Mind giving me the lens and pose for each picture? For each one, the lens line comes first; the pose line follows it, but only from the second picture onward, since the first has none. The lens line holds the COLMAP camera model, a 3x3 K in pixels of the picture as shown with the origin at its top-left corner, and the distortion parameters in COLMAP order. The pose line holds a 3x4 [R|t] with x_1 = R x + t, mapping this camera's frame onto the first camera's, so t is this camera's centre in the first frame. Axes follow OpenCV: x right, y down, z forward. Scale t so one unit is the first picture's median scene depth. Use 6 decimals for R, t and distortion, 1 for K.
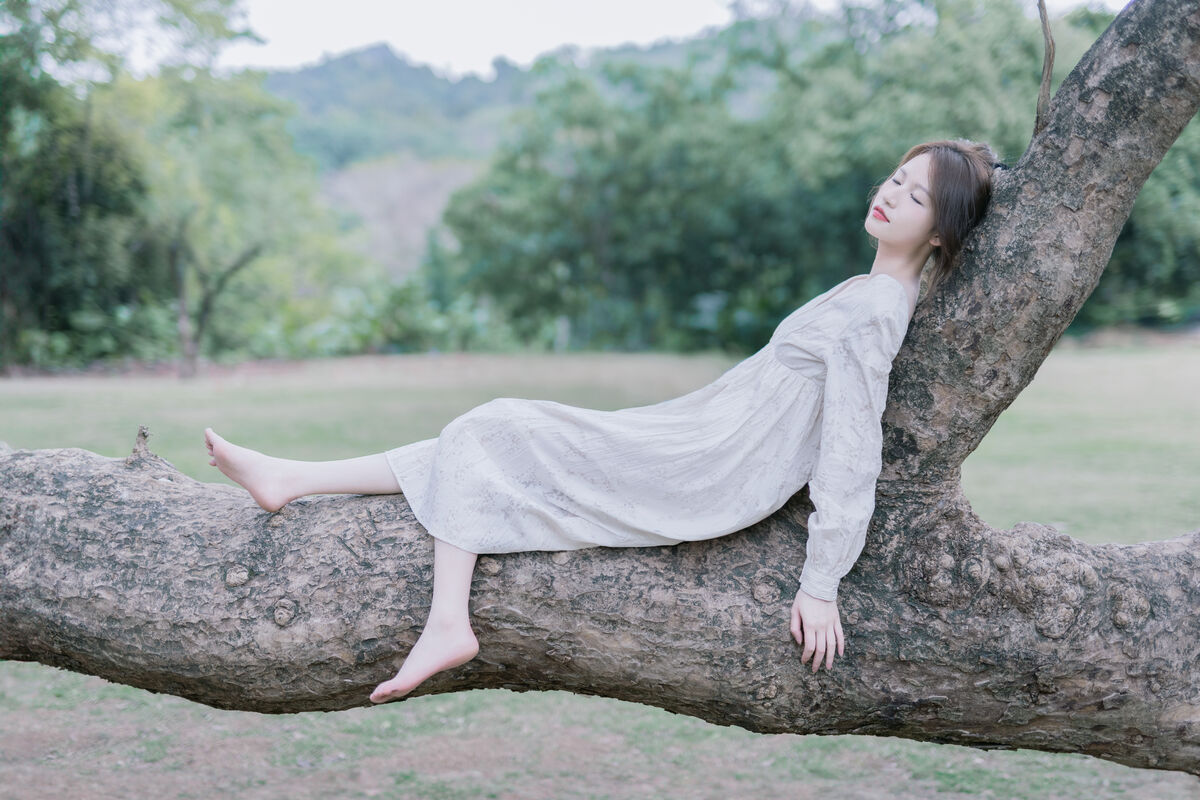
lens RADIAL K [[1823.6, 0, 600.0], [0, 1823.6, 400.0], [0, 0, 1]] dist [-0.023203, 0.025973]
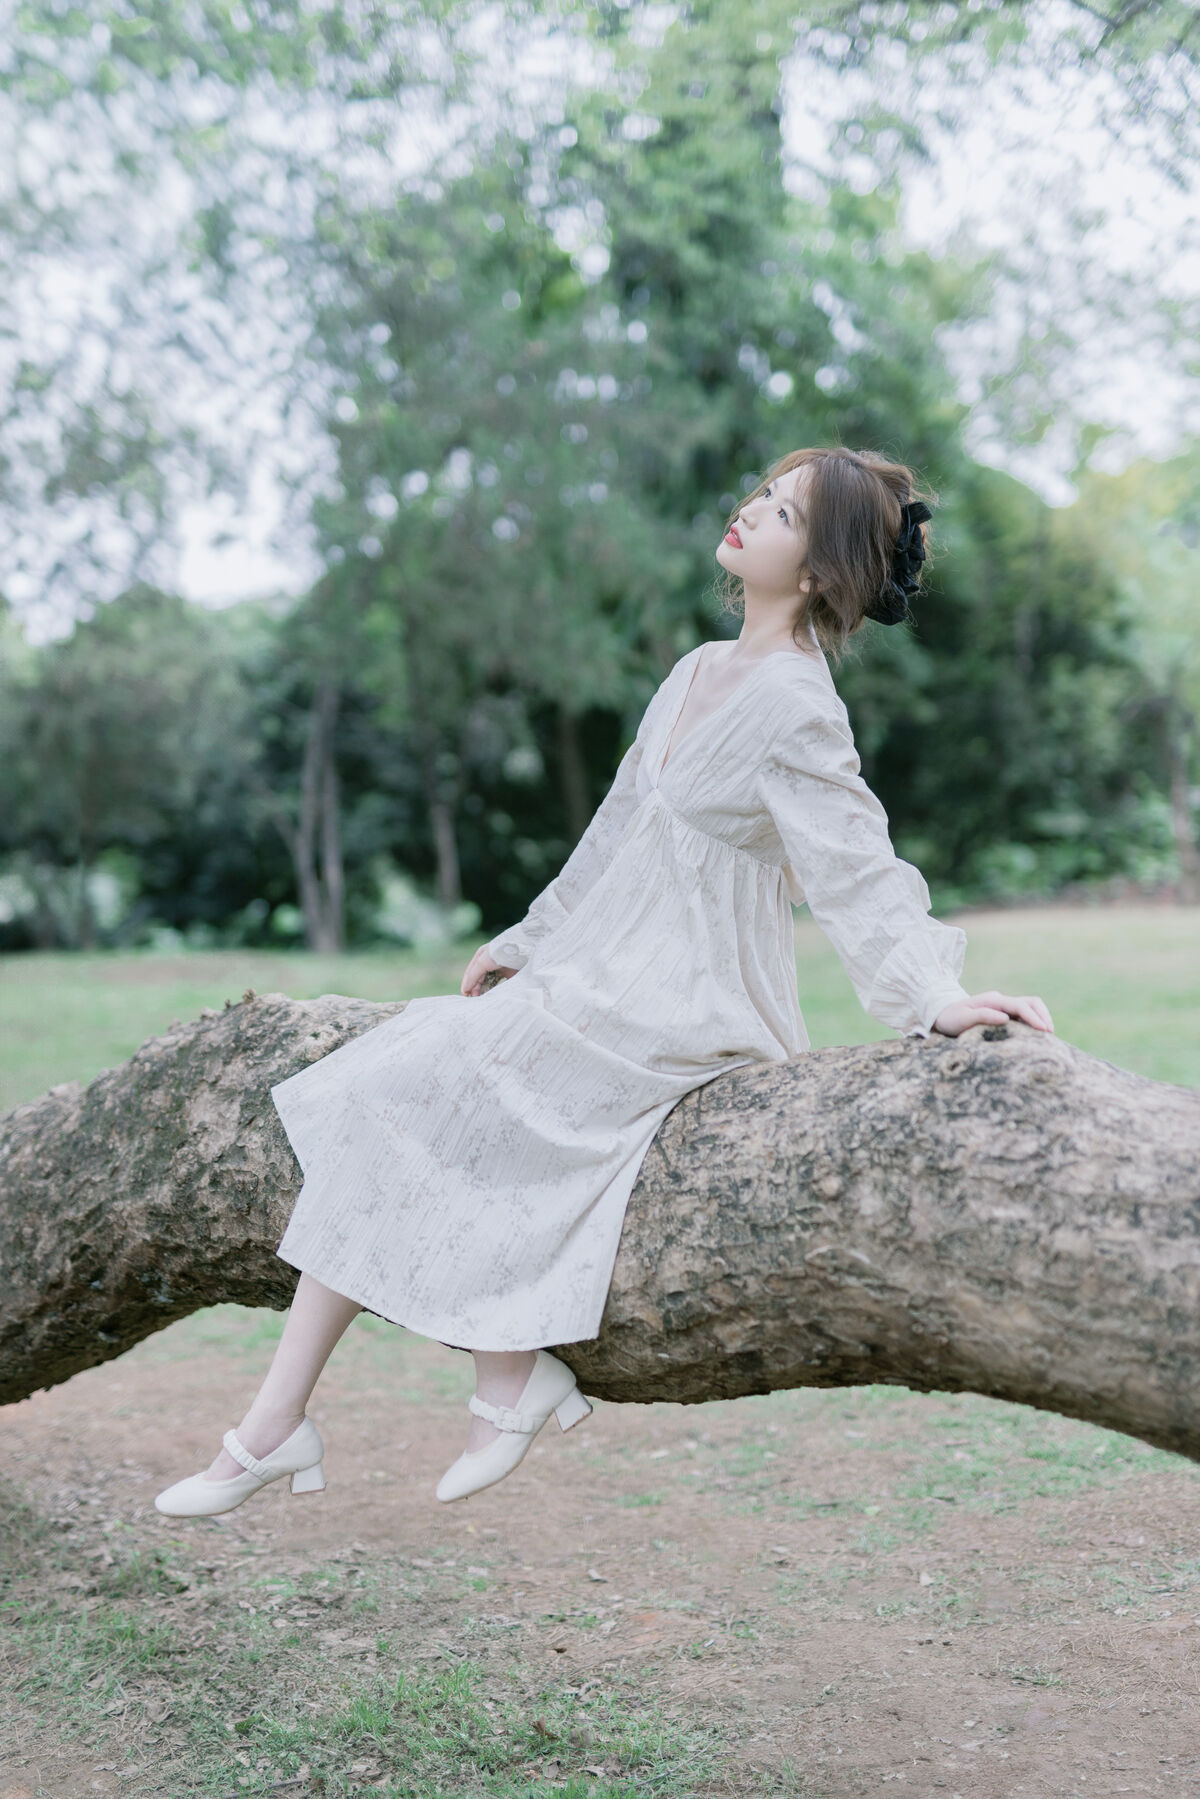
lens RADIAL K [[2733.9, 0, 845.1], [0, 2733.9, 900.6], [0, 0, 1]] dist [-0.023203, 0.025973]
pose [[0.857544, -0.026061, -0.513750, 0.421544], [0.016497, 0.999595, -0.023170, 0.016488], [0.514146, 0.011394, 0.857627, 0.202853]]
